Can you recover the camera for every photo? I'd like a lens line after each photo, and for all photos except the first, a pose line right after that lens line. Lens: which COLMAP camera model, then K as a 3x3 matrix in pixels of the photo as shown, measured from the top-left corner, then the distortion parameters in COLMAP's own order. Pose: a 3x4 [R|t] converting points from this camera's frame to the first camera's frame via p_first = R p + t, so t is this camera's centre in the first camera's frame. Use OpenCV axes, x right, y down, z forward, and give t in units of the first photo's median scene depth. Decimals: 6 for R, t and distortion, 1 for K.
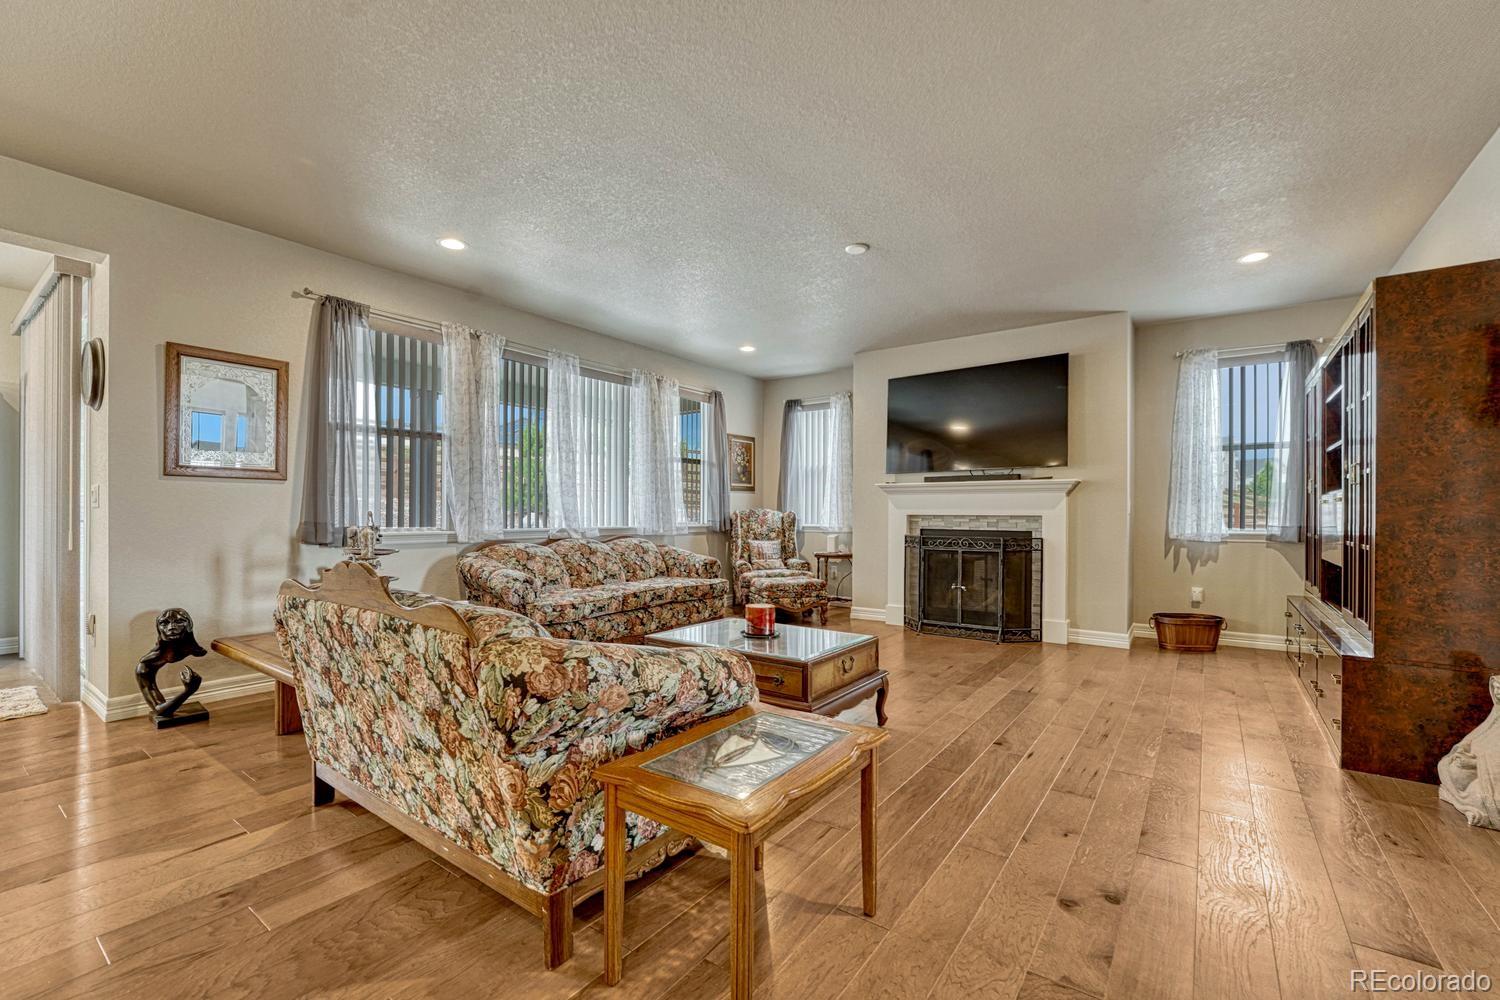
lens RADIAL K [[631.8, 0, 752.2], [0, 631.8, 512.5], [0, 0, 1]] dist [-0.009351, 0.000470]
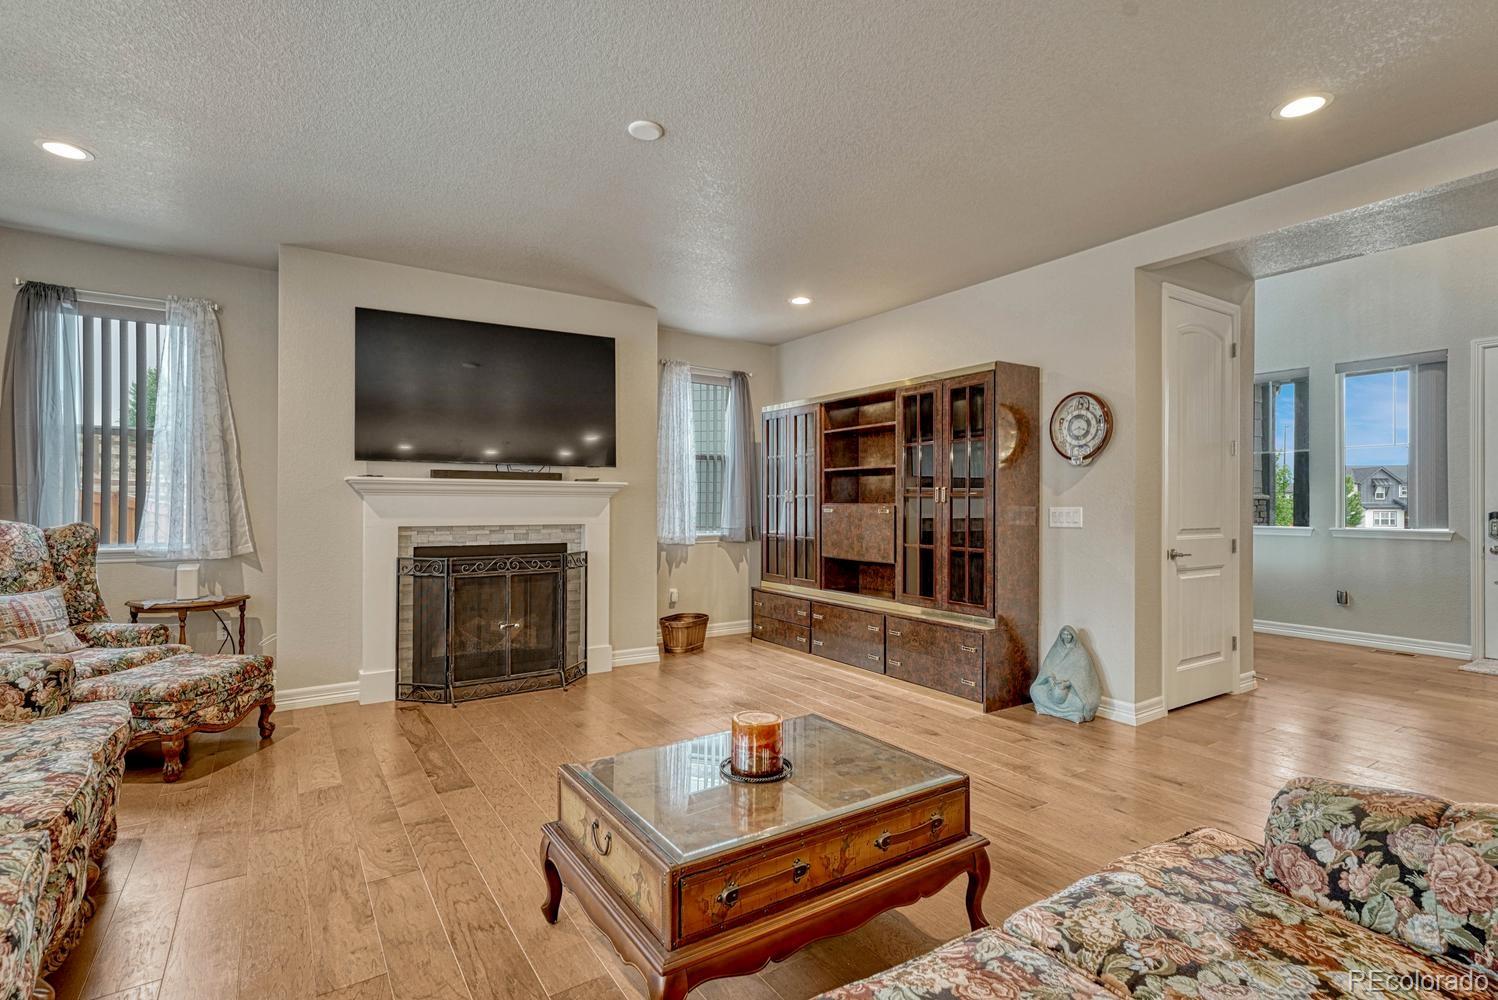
lens RADIAL K [[706.2, 0, 744.3], [0, 706.2, 504.9], [0, 0, 1]] dist [-0.000441, 0.000537]
pose [[0.355331, -0.006699, 0.934717, -0.304547], [-0.003662, 0.999957, 0.008559, -0.026252], [-0.934734, -0.006464, 0.355291, 0.415646]]
